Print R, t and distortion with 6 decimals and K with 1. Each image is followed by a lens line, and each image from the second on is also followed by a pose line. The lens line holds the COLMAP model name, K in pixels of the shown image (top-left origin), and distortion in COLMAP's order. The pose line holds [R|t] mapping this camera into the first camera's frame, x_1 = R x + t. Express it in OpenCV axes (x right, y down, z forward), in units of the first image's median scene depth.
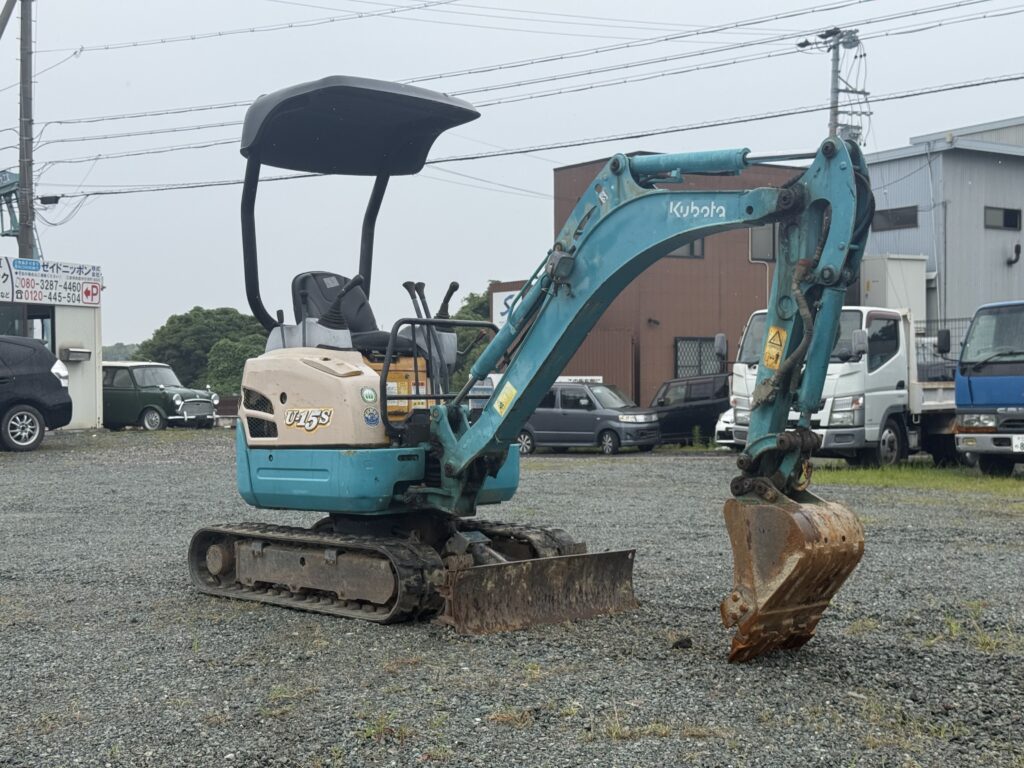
lens RADIAL K [[1427.3, 0, 512.0], [0, 1427.3, 384.0], [0, 0, 1]] dist [0.147563, -0.108781]
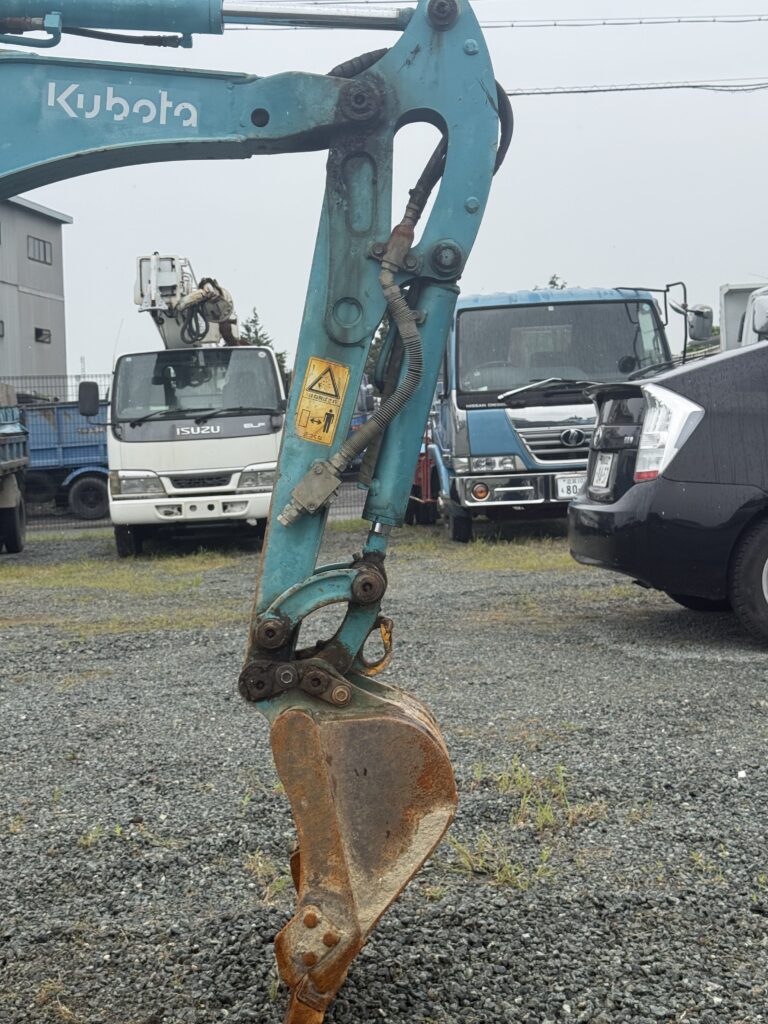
lens RADIAL K [[1427.3, 0, 383.2], [0, 1427.3, 500.3], [0, 0, 1]] dist [0.147563, -0.108781]
pose [[0.696840, -0.041596, 0.716019, -0.150040], [0.020594, 0.999066, 0.037996, -0.008096], [-0.716931, -0.011731, 0.697046, 0.579956]]
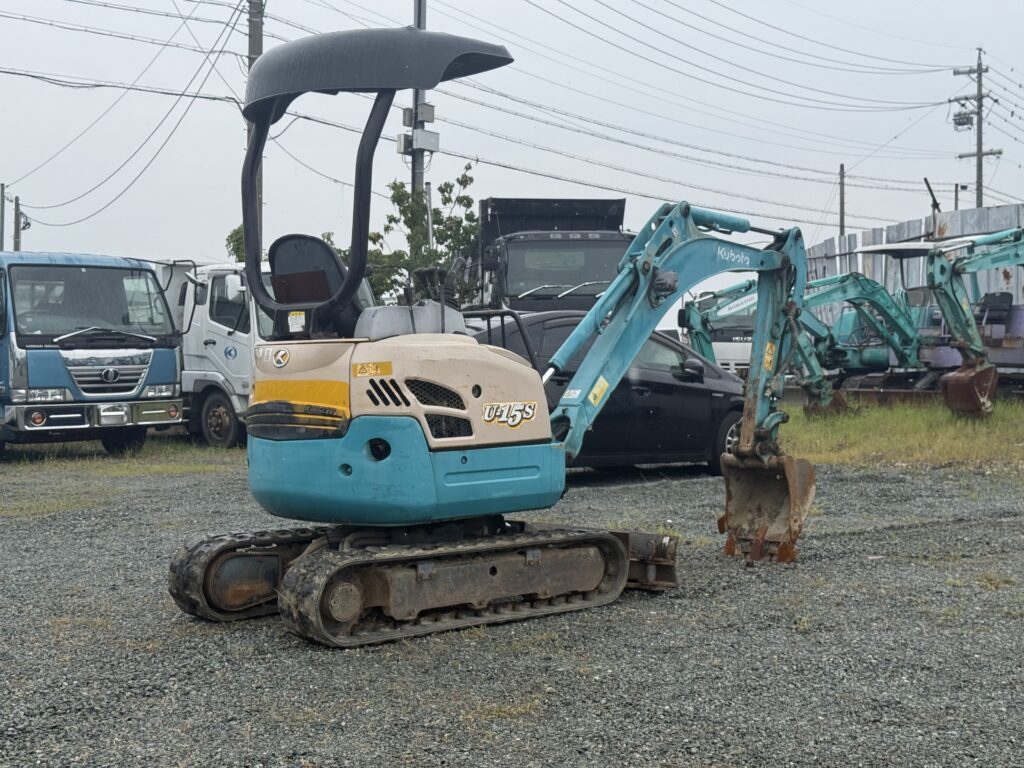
lens RADIAL K [[1427.3, 0, 512.0], [0, 1427.3, 384.0], [0, 0, 1]] dist [0.147563, -0.108781]
pose [[0.024087, 0.003567, 0.999704, -1.232318], [-0.004476, 0.999984, -0.003461, 0.009877], [-0.999700, -0.004391, 0.024102, 1.132694]]
